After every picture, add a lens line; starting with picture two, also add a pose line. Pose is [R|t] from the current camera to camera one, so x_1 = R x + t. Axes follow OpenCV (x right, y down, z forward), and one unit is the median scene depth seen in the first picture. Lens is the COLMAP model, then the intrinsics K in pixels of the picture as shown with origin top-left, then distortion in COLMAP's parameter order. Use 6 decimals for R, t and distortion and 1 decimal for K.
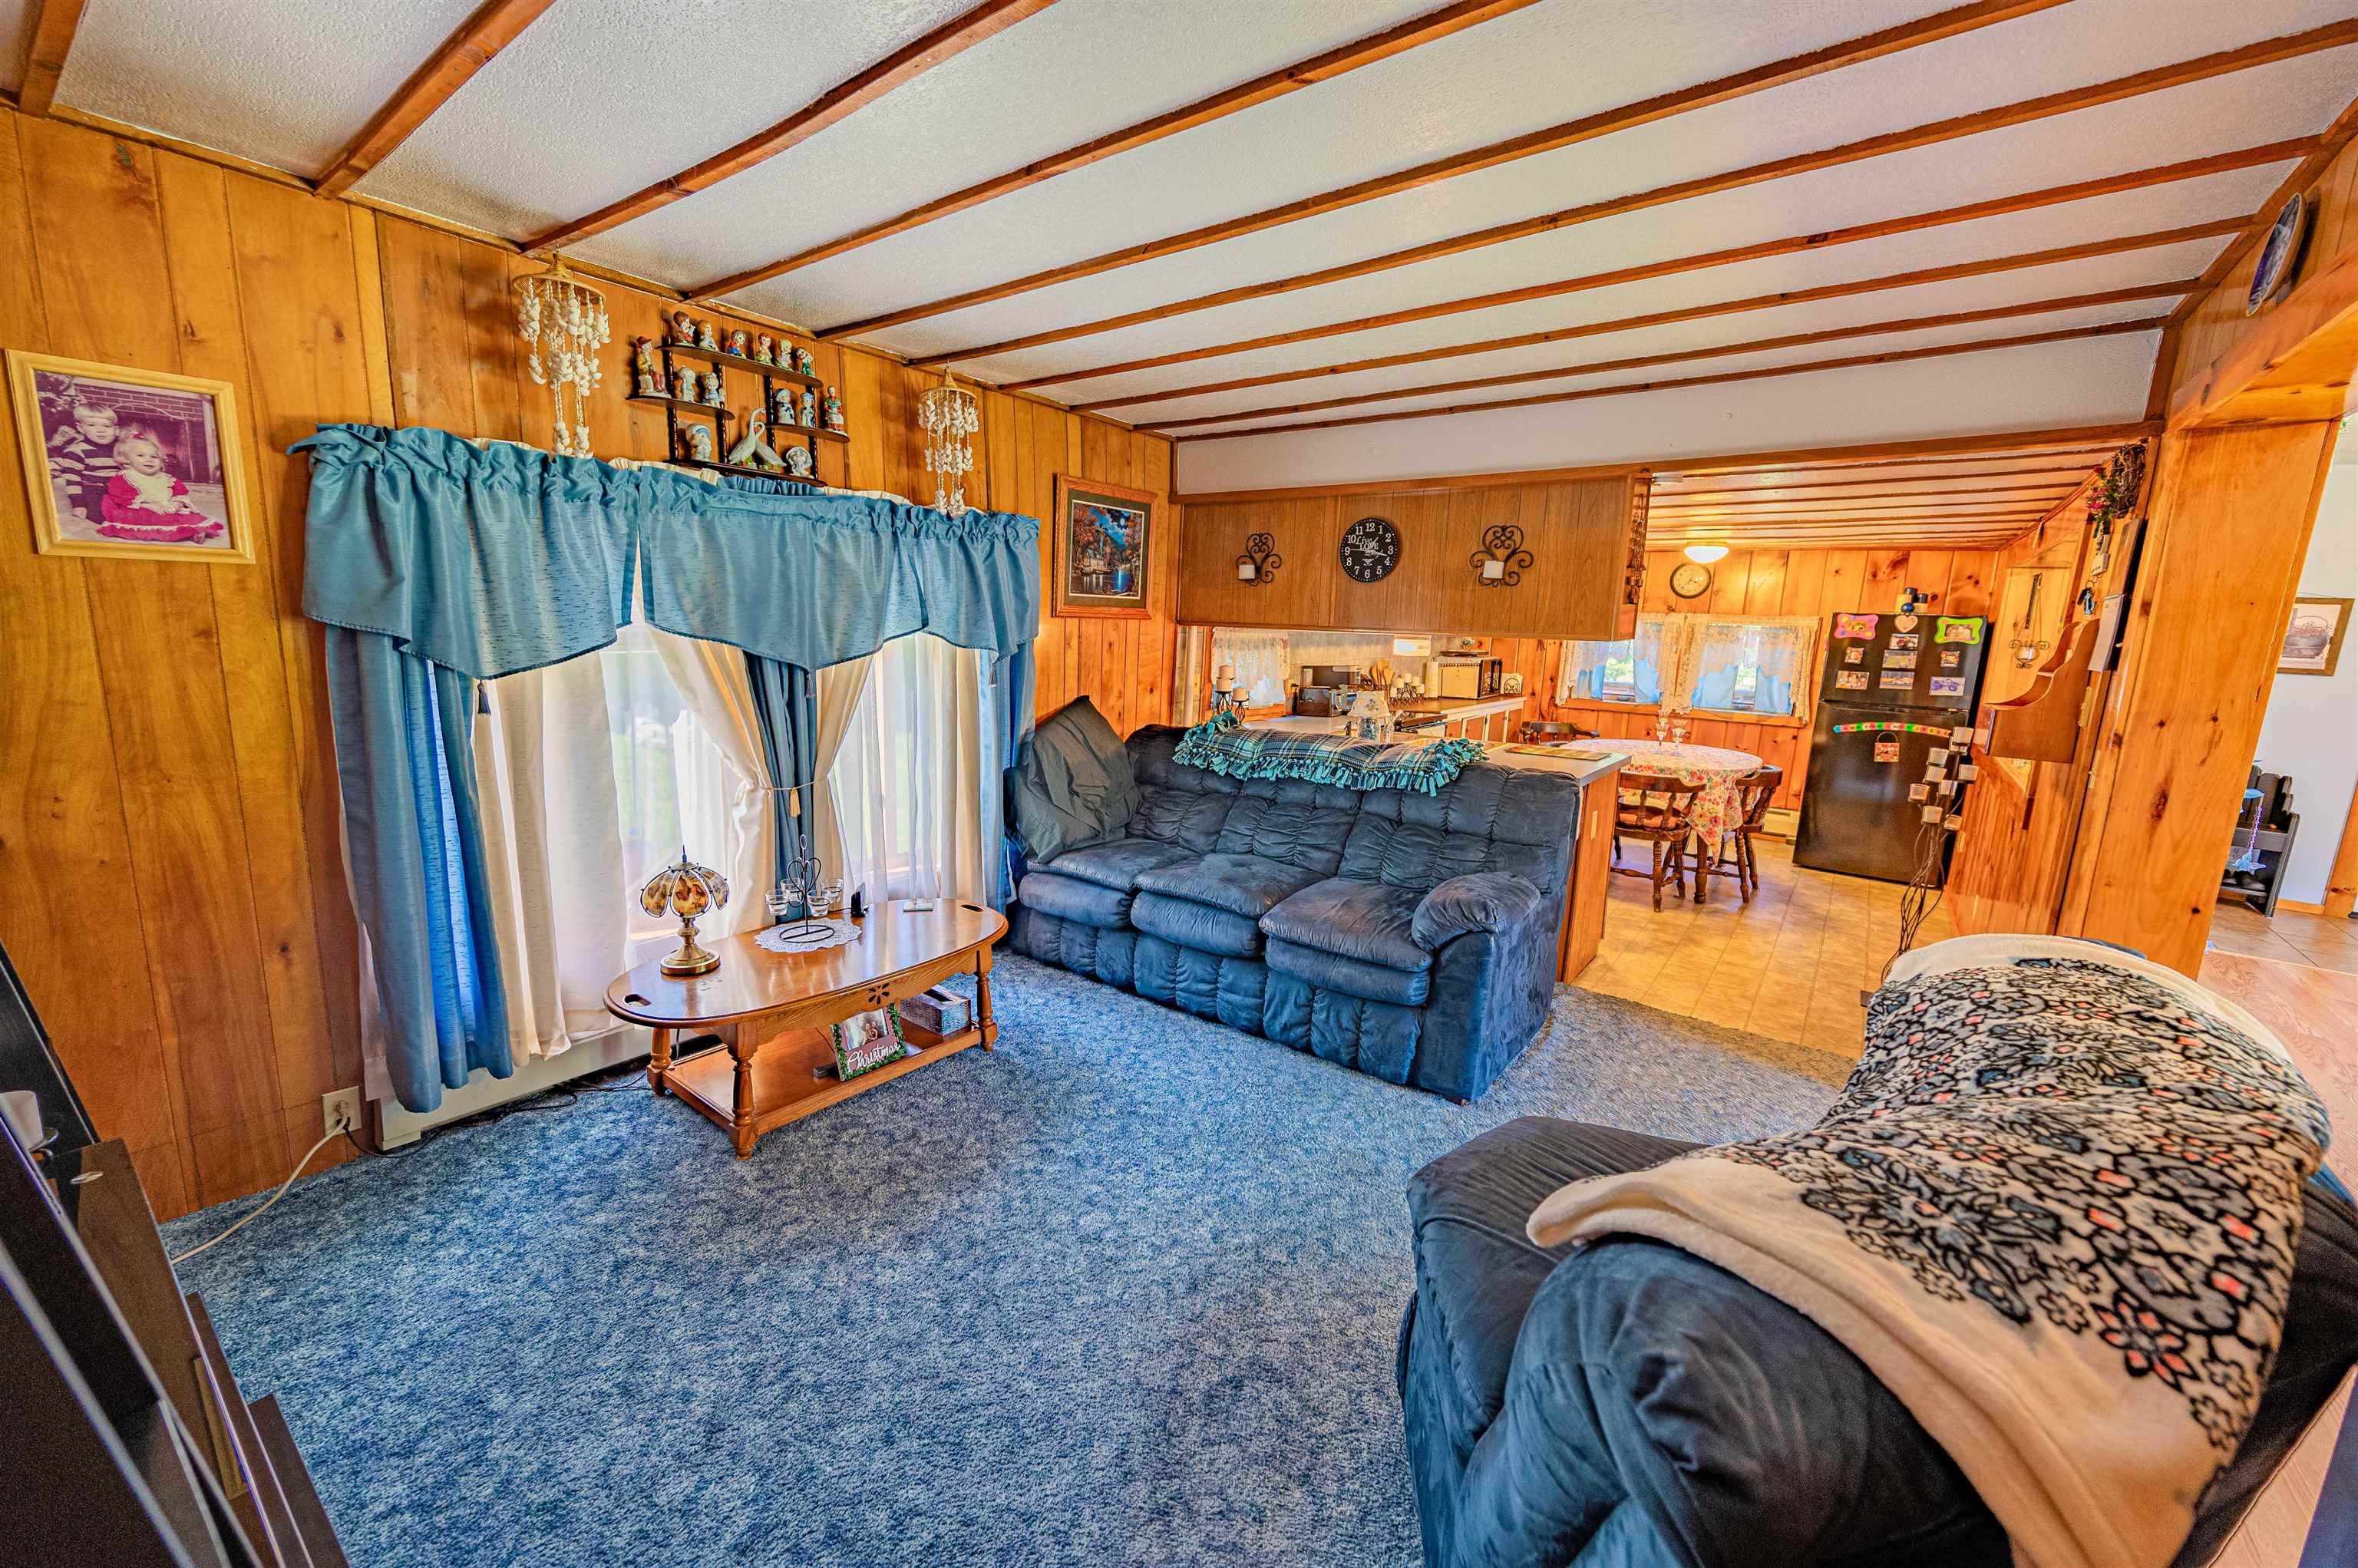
lens RADIAL K [[927.8, 0, 1164.3], [0, 927.8, 783.7], [0, 0, 1]] dist [-0.001566, -0.000440]
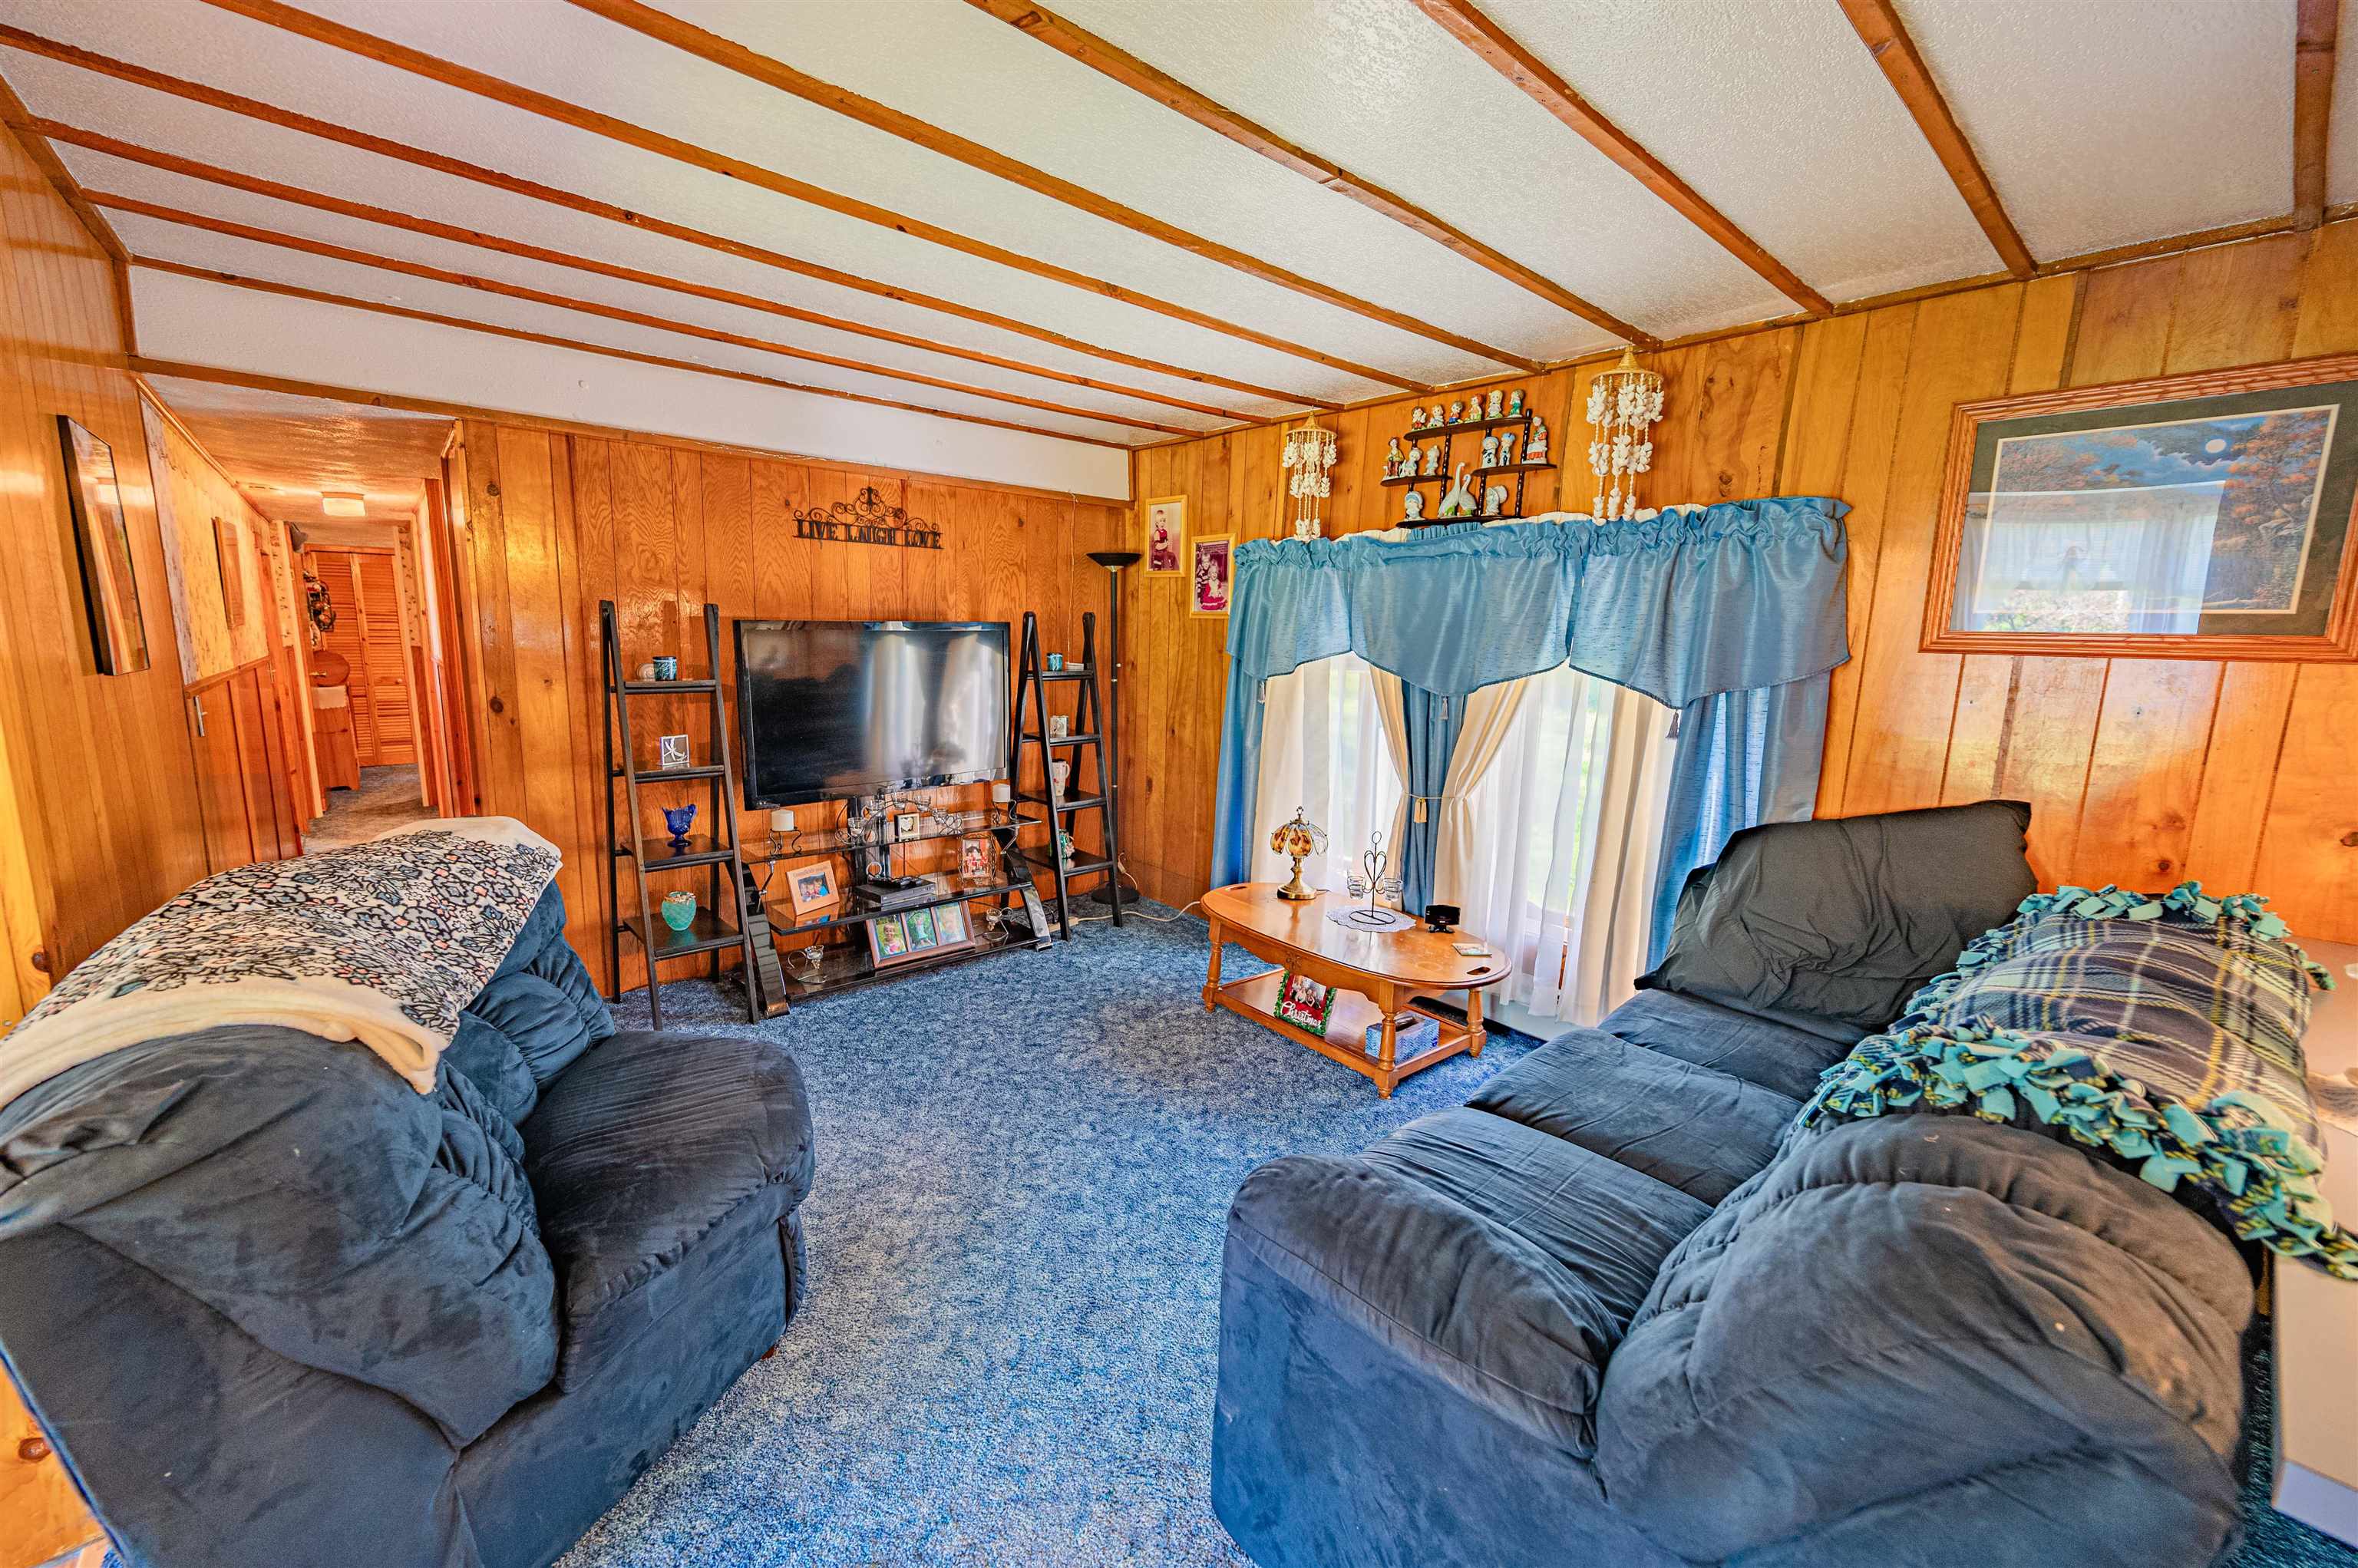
lens RADIAL K [[927.8, 0, 1177.0], [0, 927.8, 790.3], [0, 0, 1]] dist [-0.001566, -0.000440]
pose [[-0.203490, 0.131647, -0.970186, 0.441191], [-0.203300, 0.963640, 0.173399, -0.081953], [0.957737, 0.232524, -0.169327, 0.534875]]
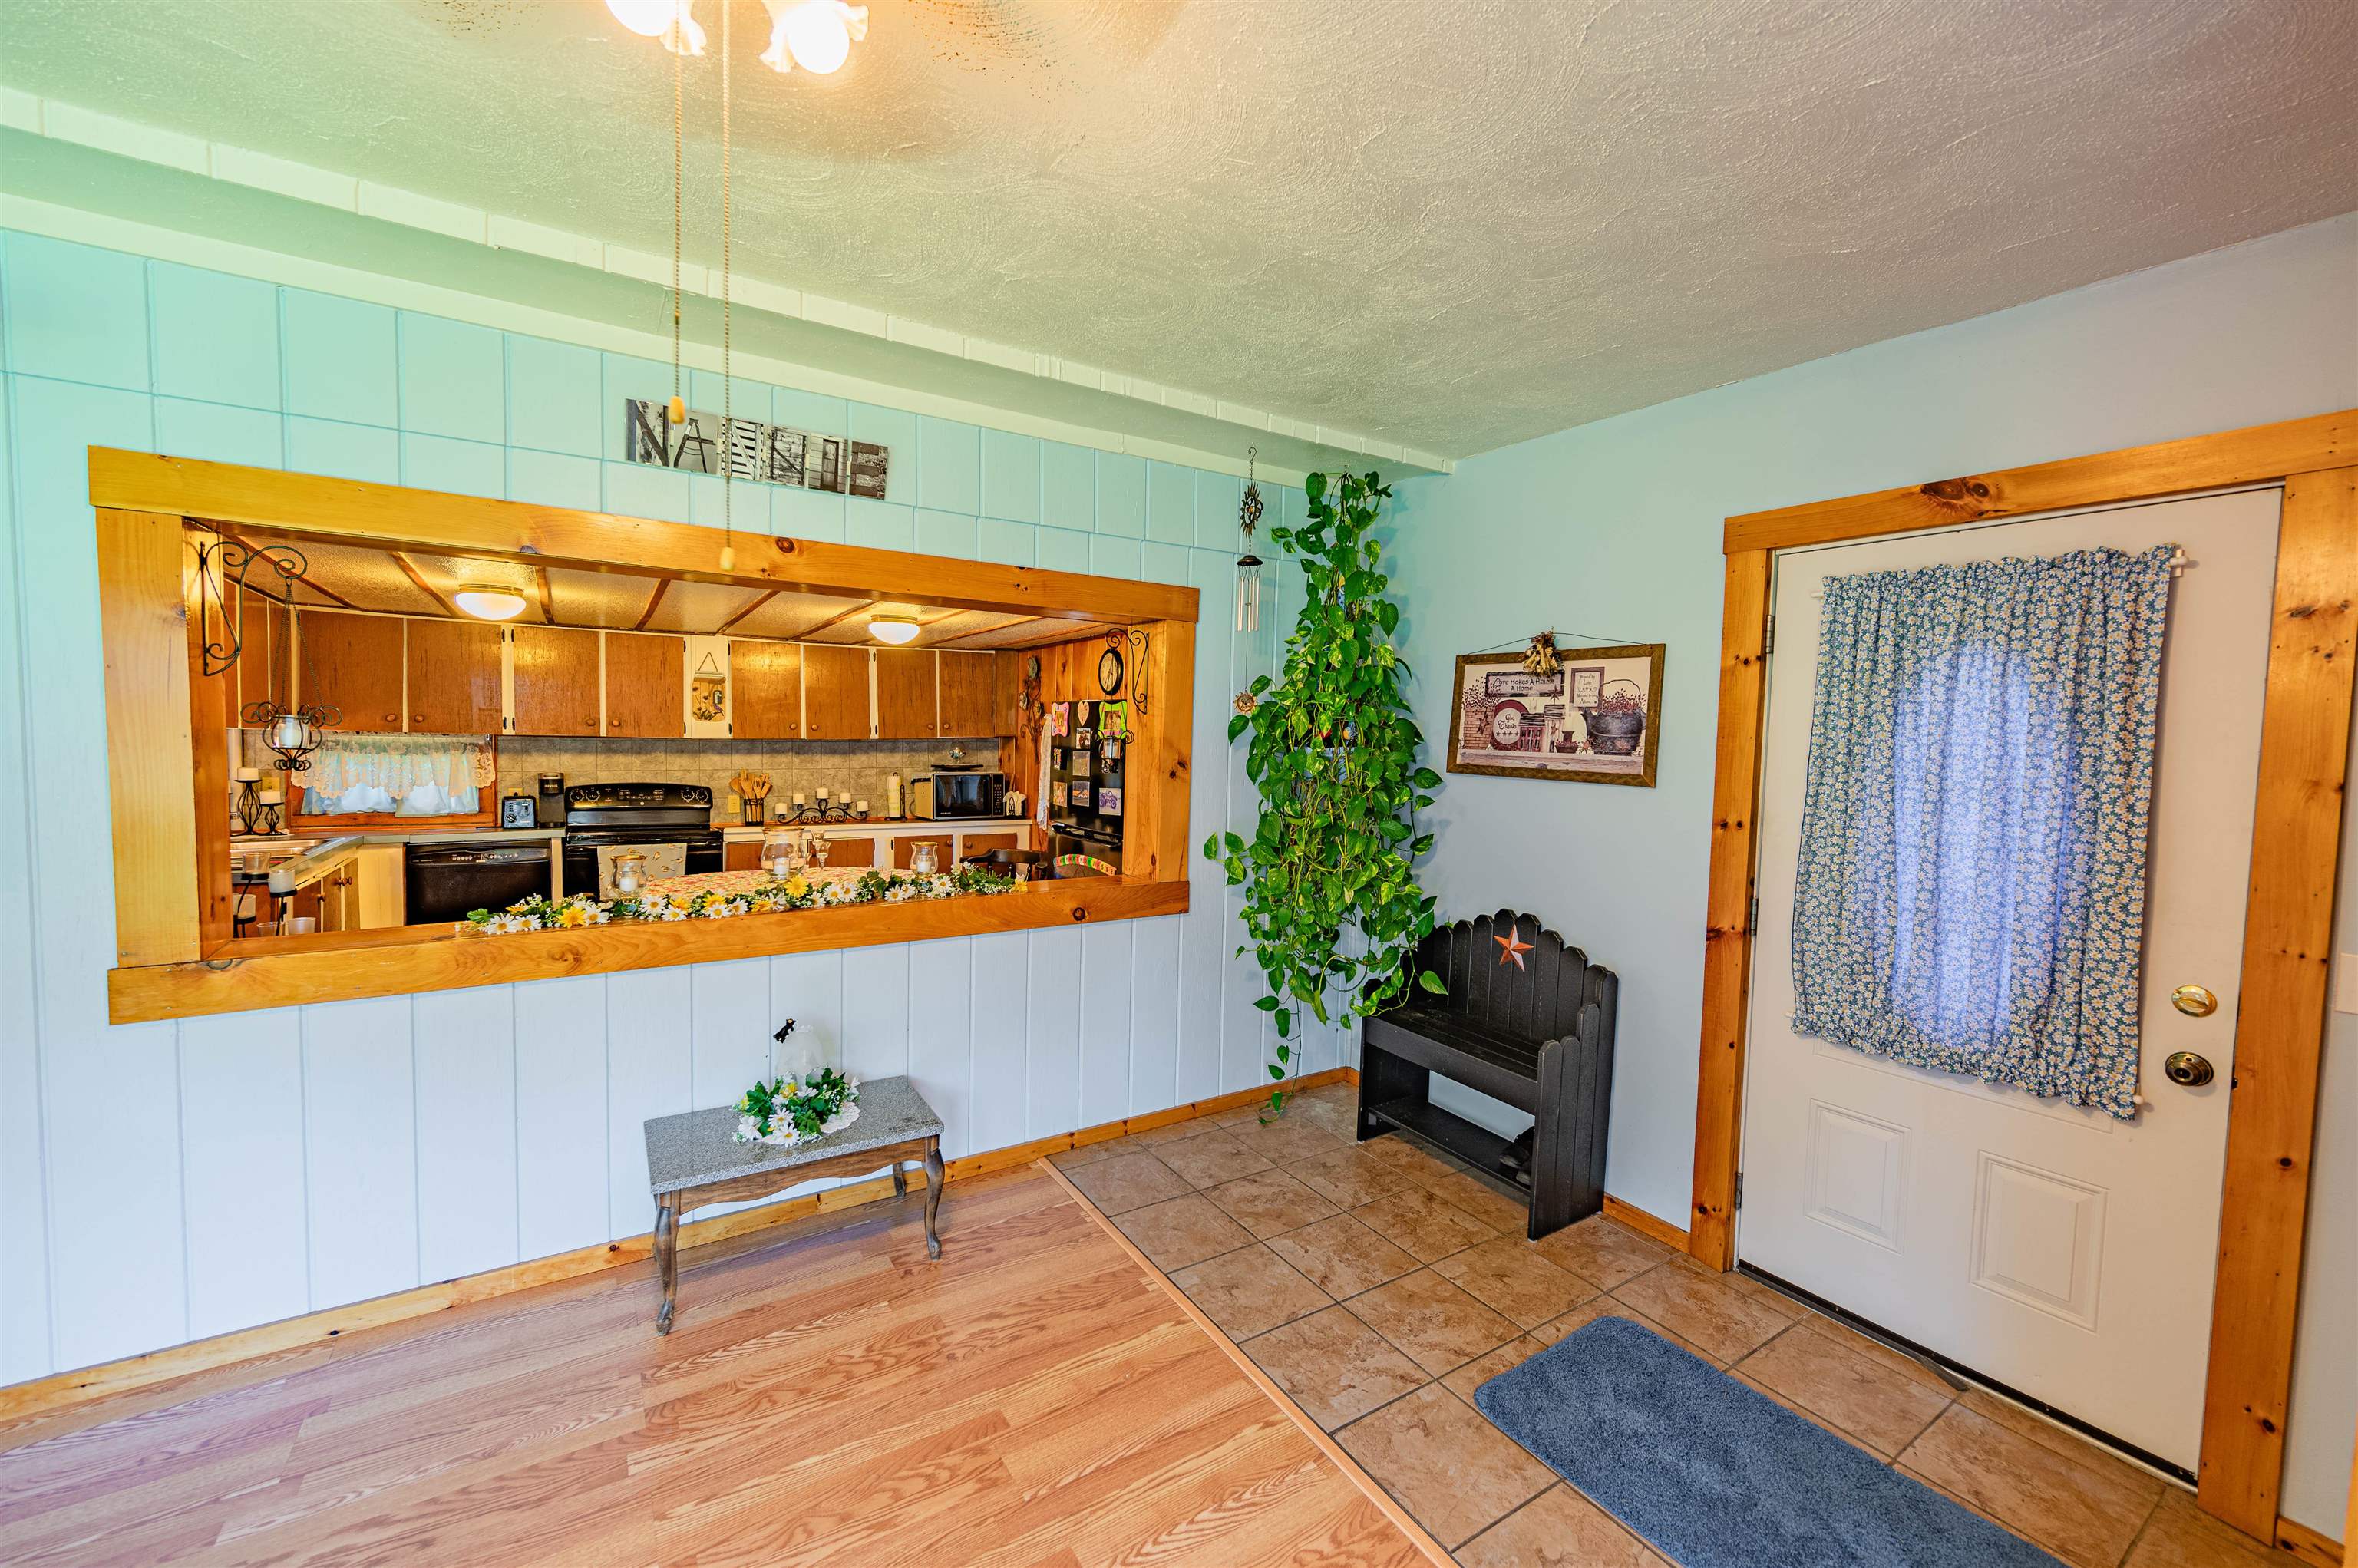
lens RADIAL K [[927.8, 0, 1179.7], [0, 927.8, 792.3], [0, 0, 1]] dist [-0.001566, -0.000440]
pose [[0.936701, 0.009438, -0.350003, 1.212732], [-0.058153, 0.989946, -0.128938, -0.029380], [0.345267, 0.141130, 0.927832, 0.416350]]
